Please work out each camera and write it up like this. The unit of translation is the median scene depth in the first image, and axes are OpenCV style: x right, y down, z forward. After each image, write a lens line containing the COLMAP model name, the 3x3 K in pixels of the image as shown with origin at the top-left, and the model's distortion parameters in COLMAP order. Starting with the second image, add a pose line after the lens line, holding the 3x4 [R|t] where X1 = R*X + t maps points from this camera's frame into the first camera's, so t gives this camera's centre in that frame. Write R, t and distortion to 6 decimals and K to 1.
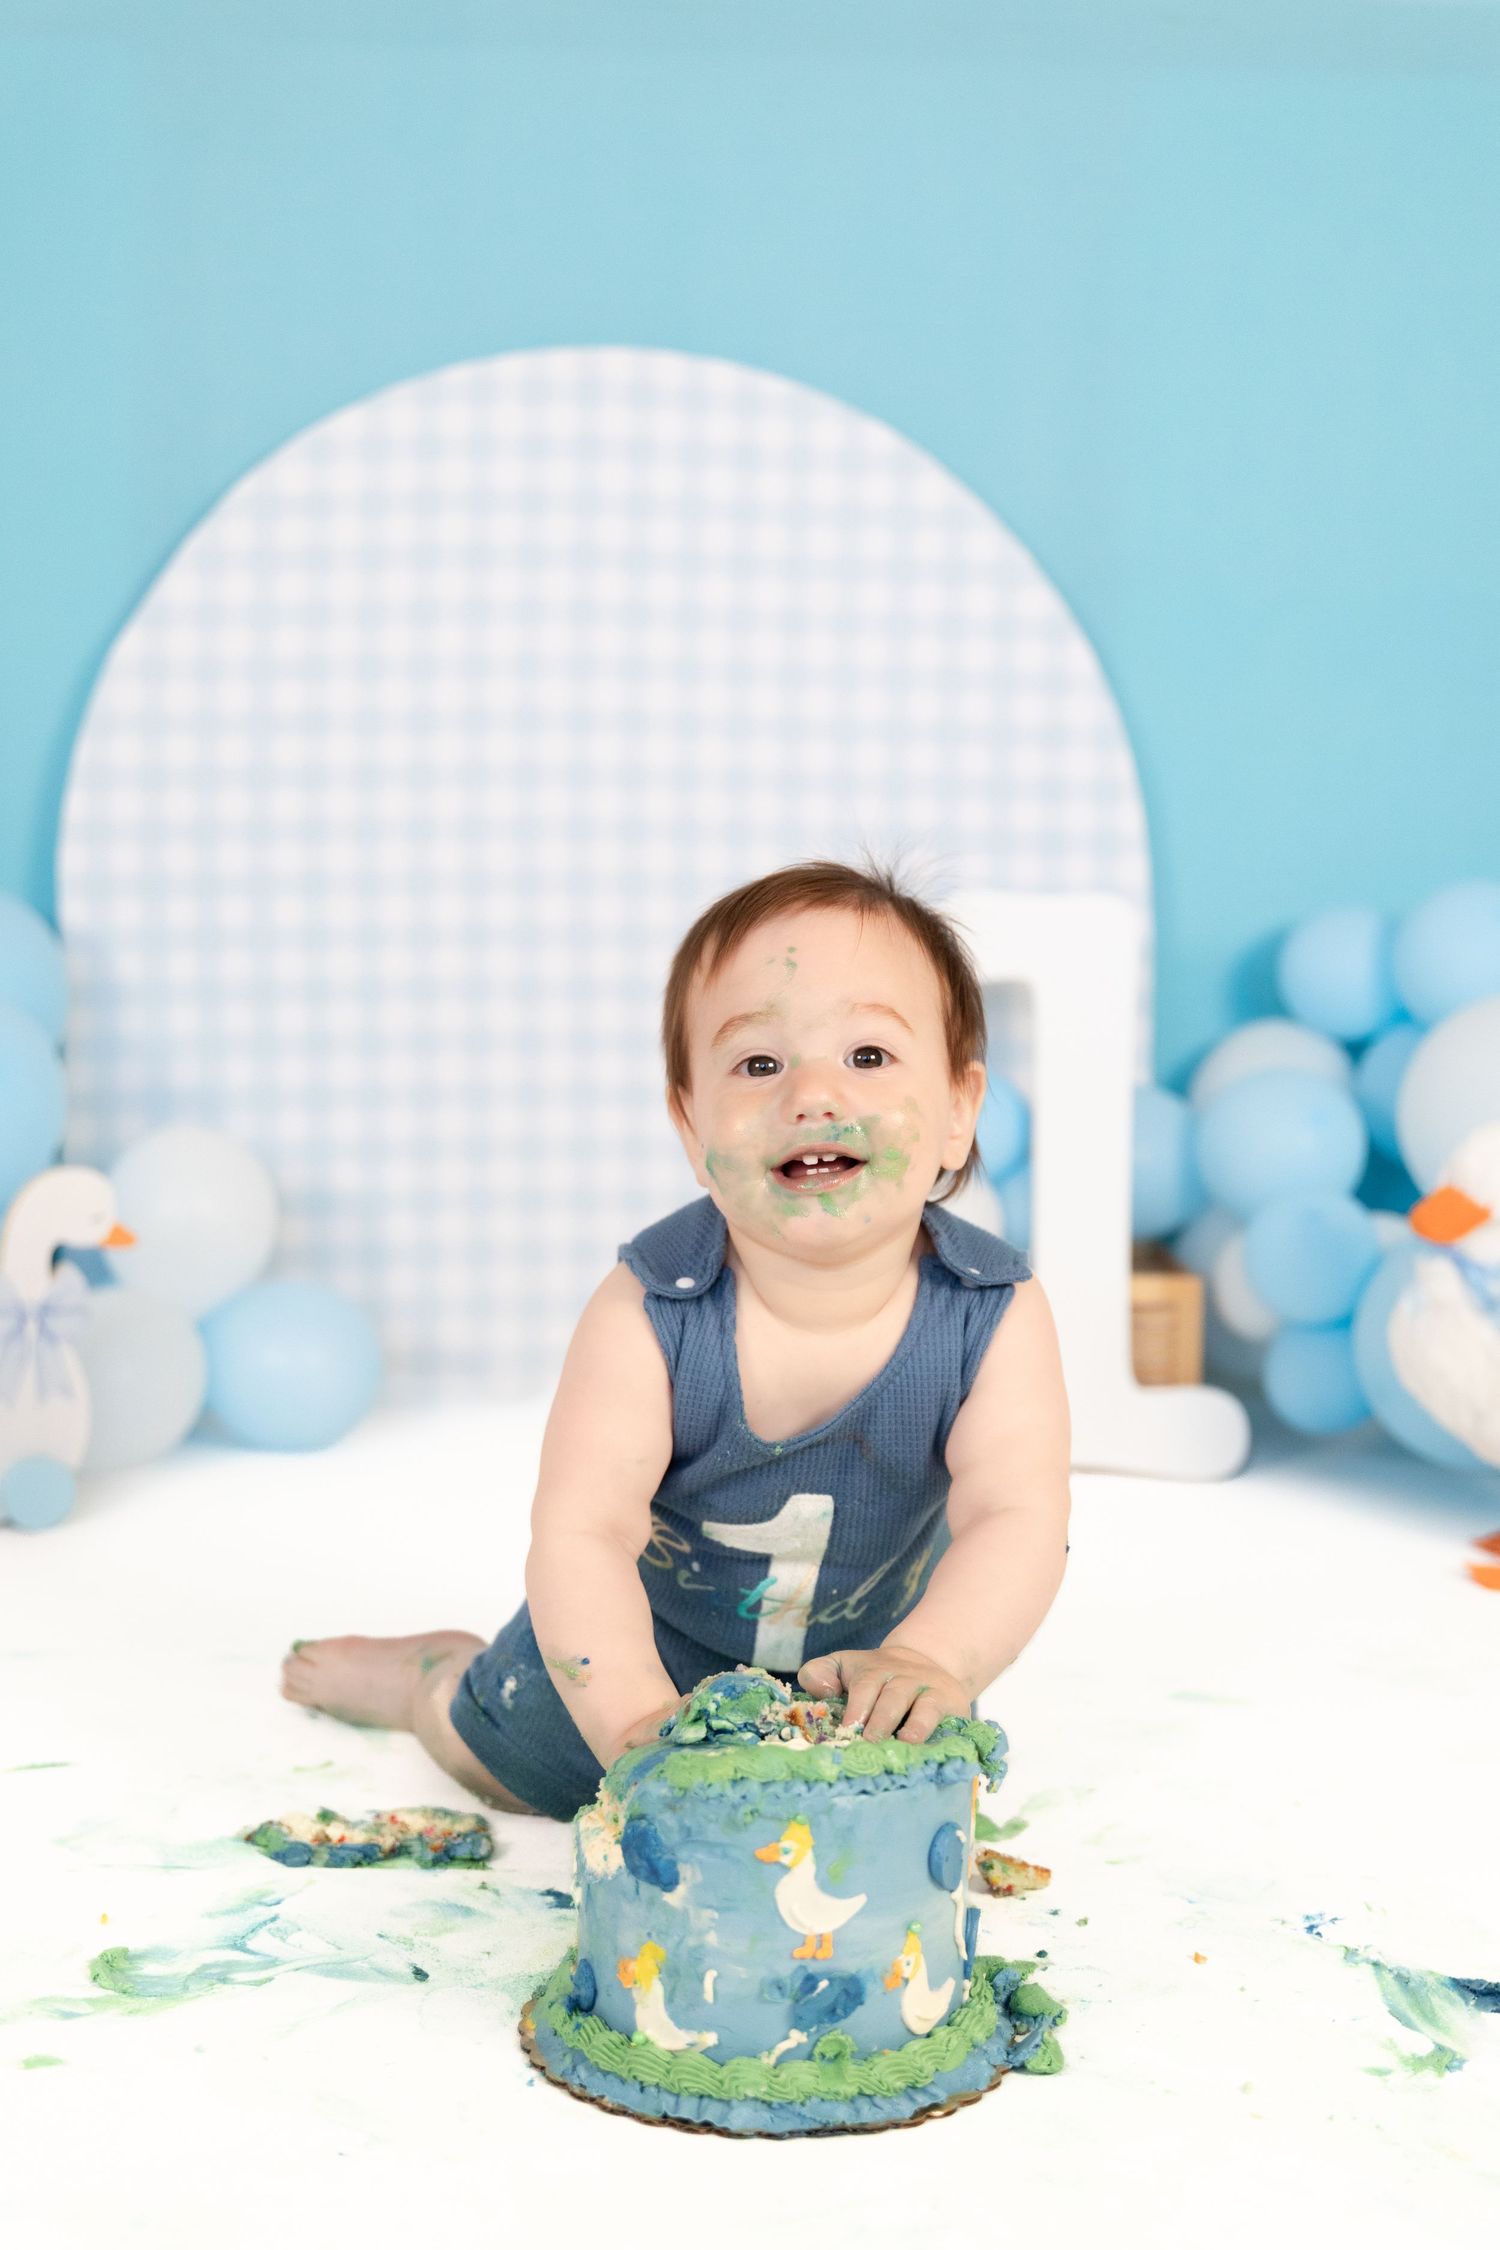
lens RADIAL K [[2547.4, 0, 740.1], [0, 2547.4, 1157.1], [0, 0, 1]] dist [-0.021015, 0.000000]
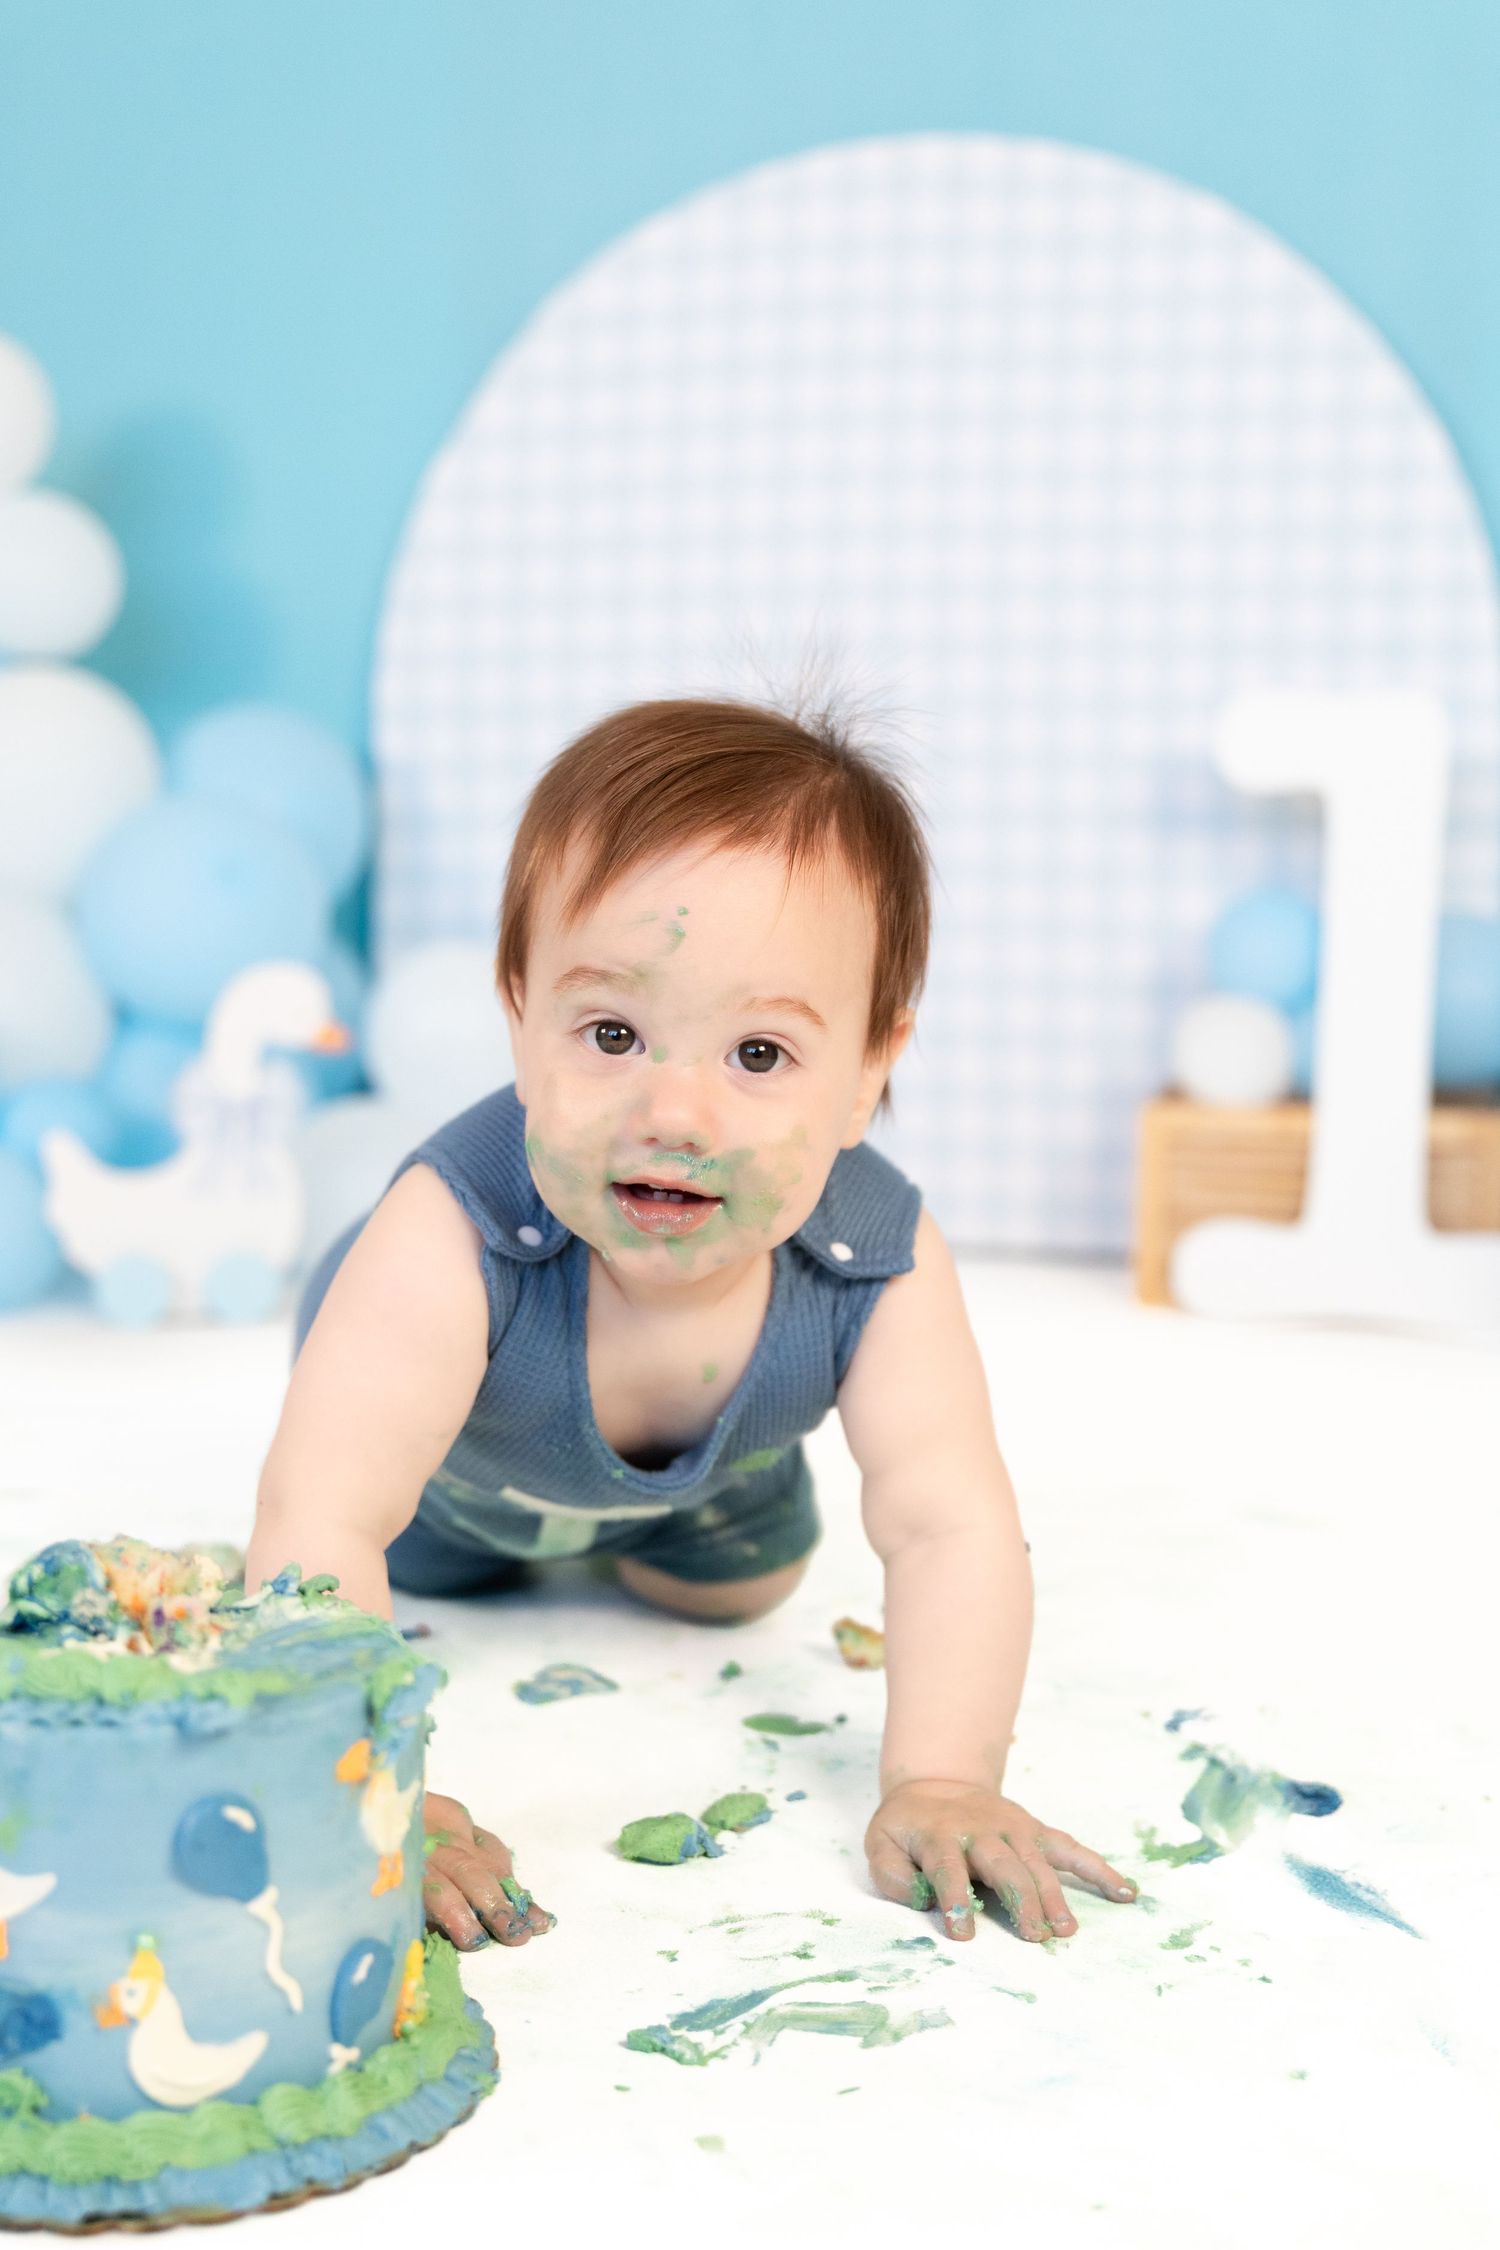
lens RADIAL K [[2547.4, 0, 771.4], [0, 2547.4, 1151.3], [0, 0, 1]] dist [-0.021015, 0.000000]
pose [[0.965606, 0.025353, -0.258770, 0.148712], [-0.020489, 0.999559, 0.021474, 0.041625], [0.259201, -0.015434, 0.965700, 0.061200]]
